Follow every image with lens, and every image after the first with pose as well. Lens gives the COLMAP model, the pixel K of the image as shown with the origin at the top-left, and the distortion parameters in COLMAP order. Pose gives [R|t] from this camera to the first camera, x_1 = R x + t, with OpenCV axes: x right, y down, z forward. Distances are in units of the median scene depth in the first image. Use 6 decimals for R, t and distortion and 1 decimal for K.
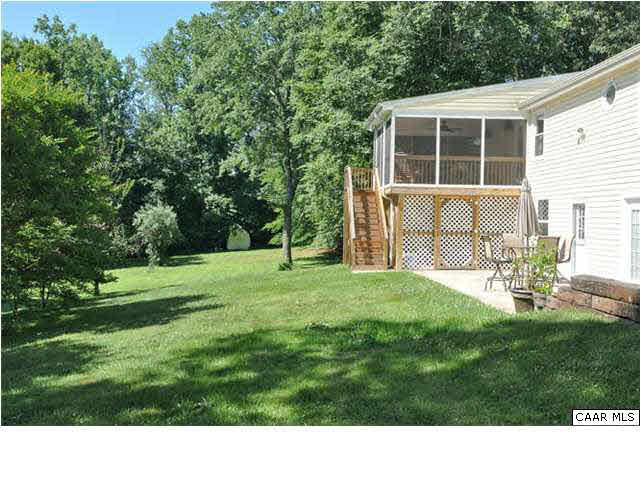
lens RADIAL K [[663.4, 0, 318.6], [0, 663.4, 222.7], [0, 0, 1]] dist [0.006261, 0.001387]
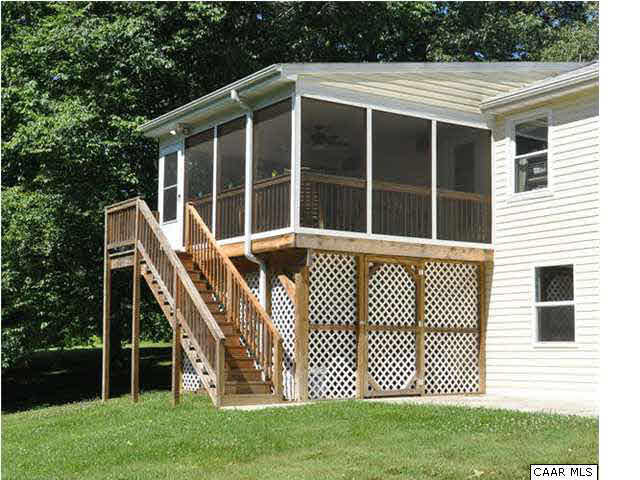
lens RADIAL K [[967.9, 0, 307.5], [0, 967.9, 283.0], [0, 0, 1]] dist [0.008318, 0.033495]
pose [[0.848874, 0.026382, 0.527936, -0.264716], [0.013211, 0.997383, -0.071082, 0.034790], [-0.528430, 0.067314, 0.846304, 0.381822]]
